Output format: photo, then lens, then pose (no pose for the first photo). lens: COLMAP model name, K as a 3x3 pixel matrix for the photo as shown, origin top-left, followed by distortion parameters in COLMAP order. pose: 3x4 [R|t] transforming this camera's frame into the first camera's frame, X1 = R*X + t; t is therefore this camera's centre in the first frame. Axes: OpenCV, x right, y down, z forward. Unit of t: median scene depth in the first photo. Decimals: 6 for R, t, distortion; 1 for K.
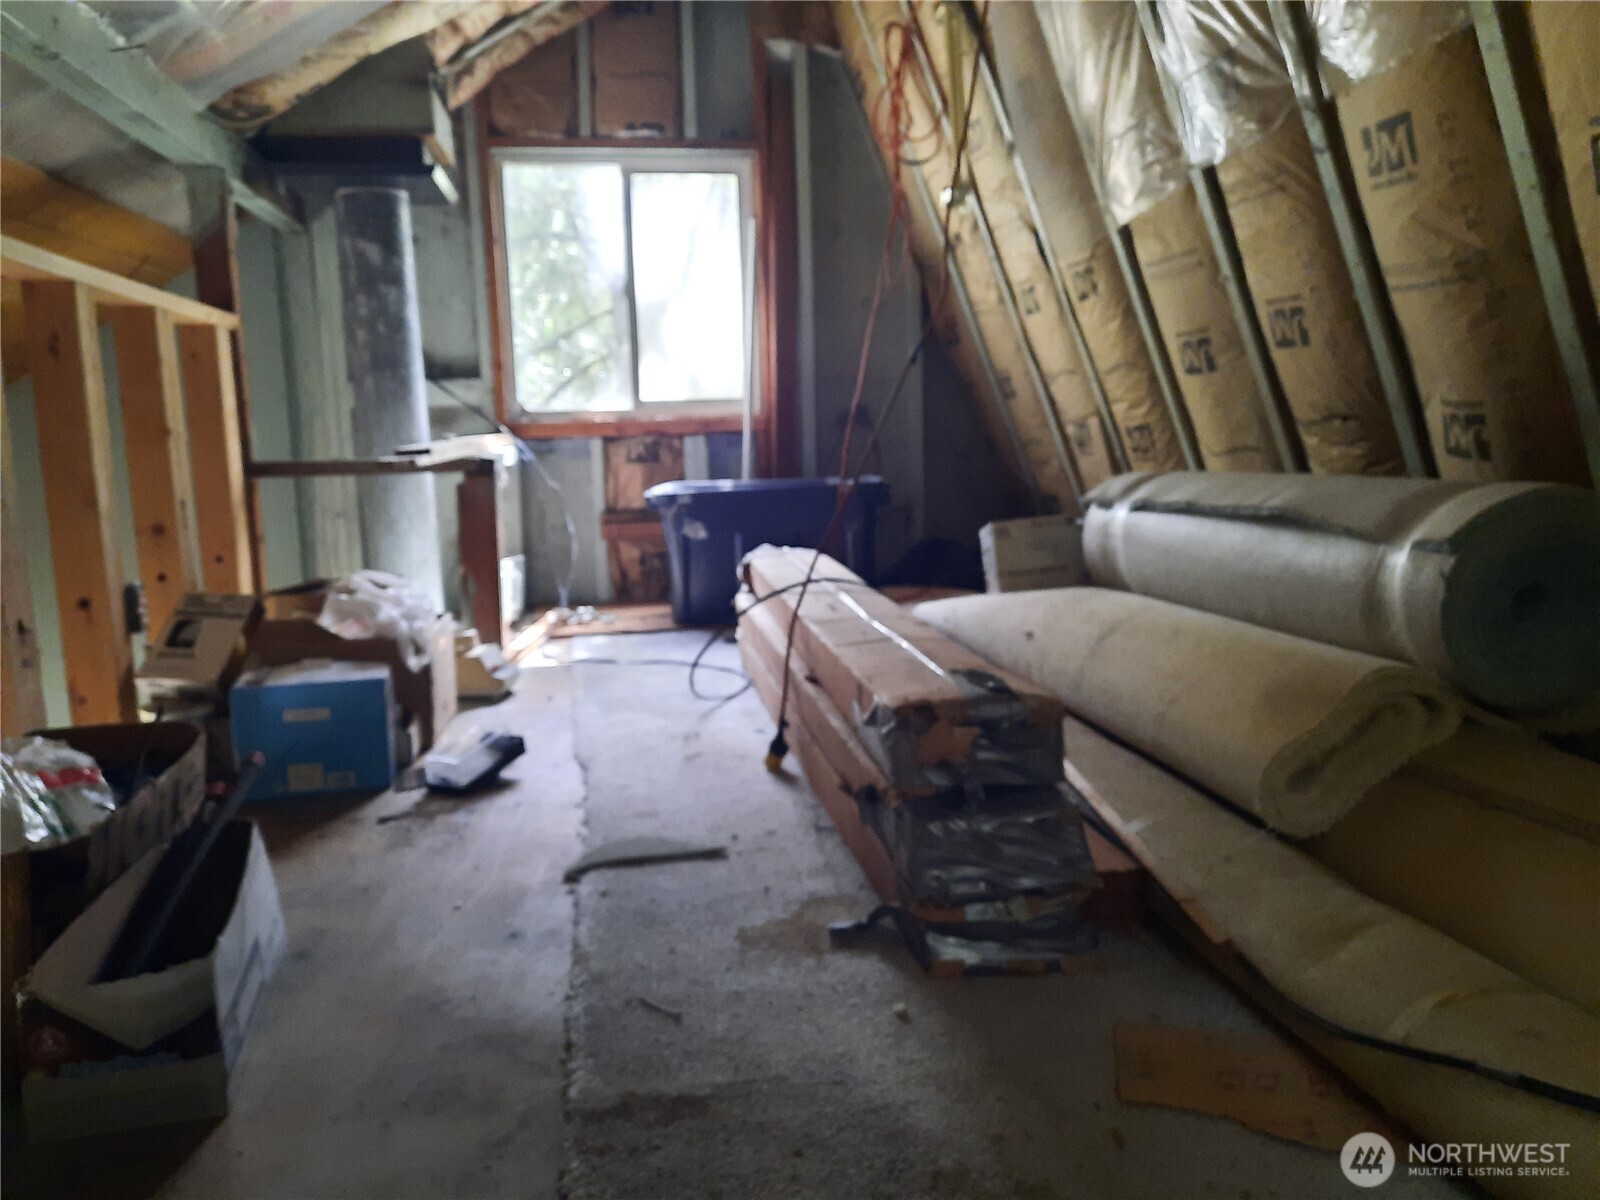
lens RADIAL K [[1196.7, 0, 797.9], [0, 1196.7, 601.5], [0, 0, 1]] dist [0.007709, 0.000181]
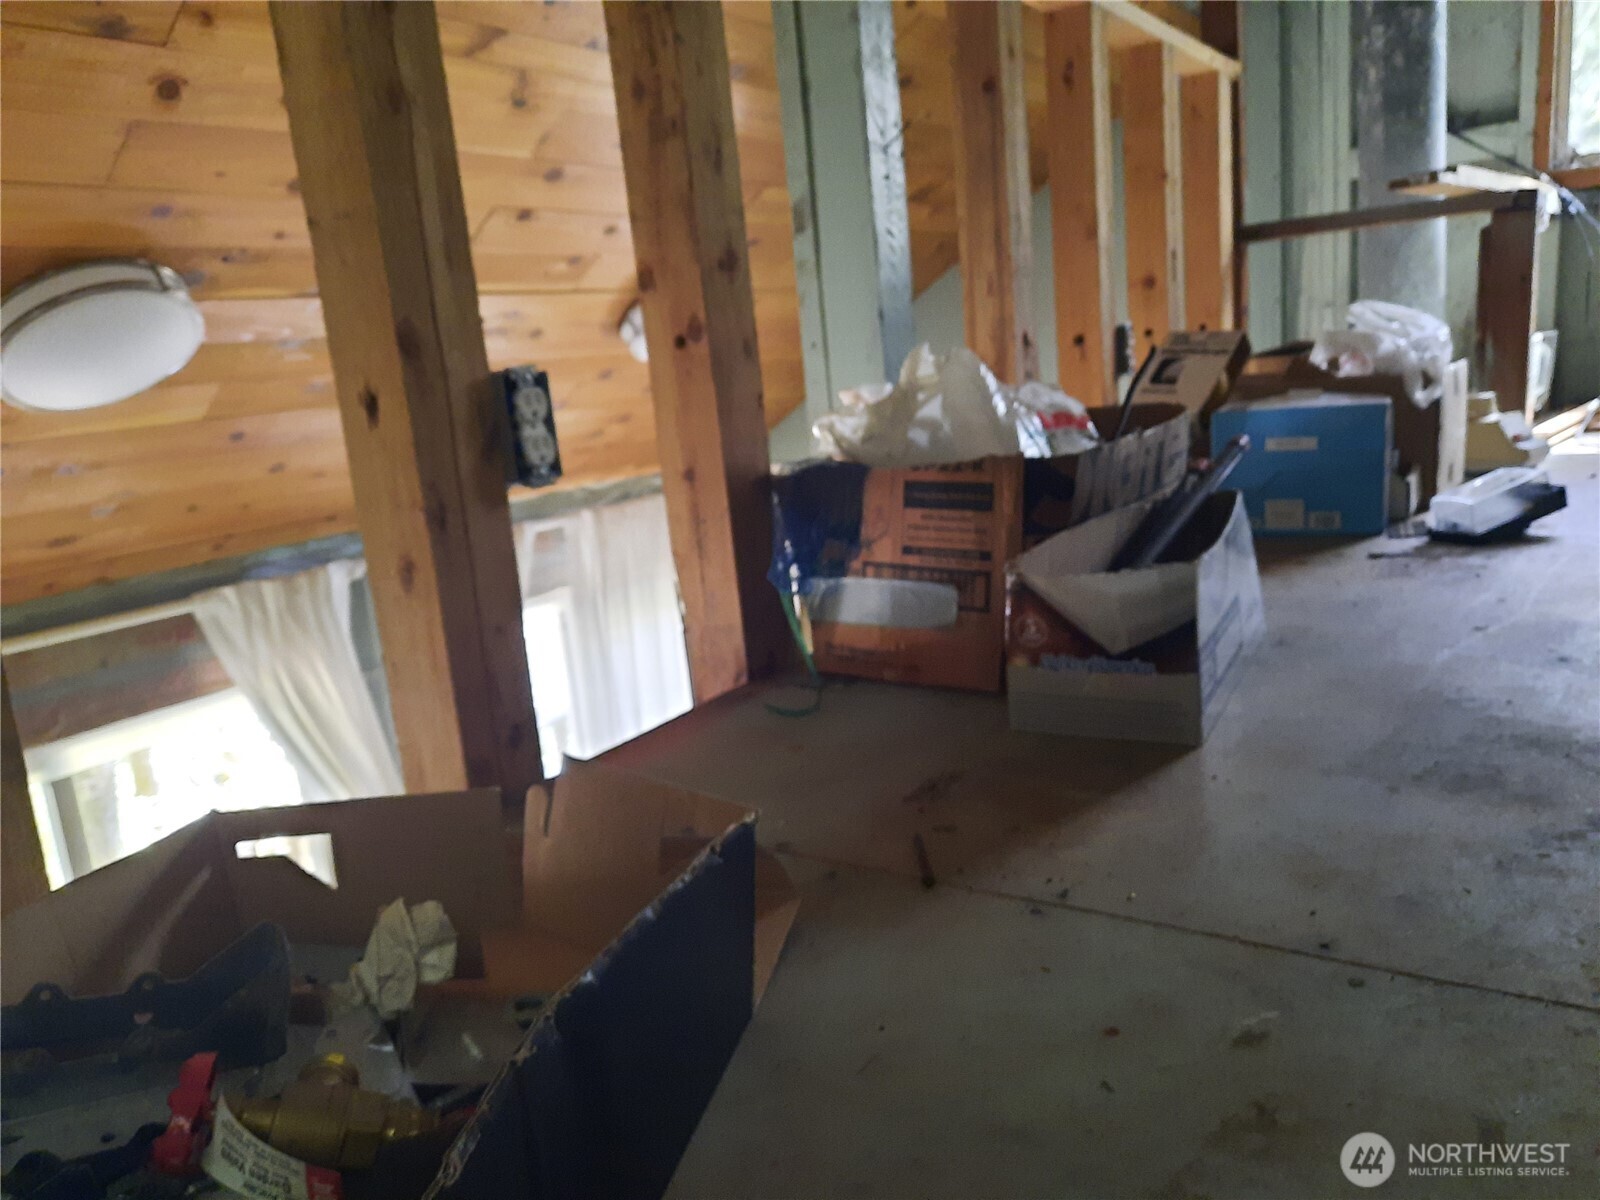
lens RADIAL K [[1196.7, 0, 797.9], [0, 1196.7, 601.5], [0, 0, 1]] dist [0.007709, 0.000181]
pose [[0.724450, 0.096778, -0.682500, -0.049708], [-0.033556, 0.993873, 0.105312, 0.121302], [0.688510, -0.053391, 0.723259, 0.083137]]
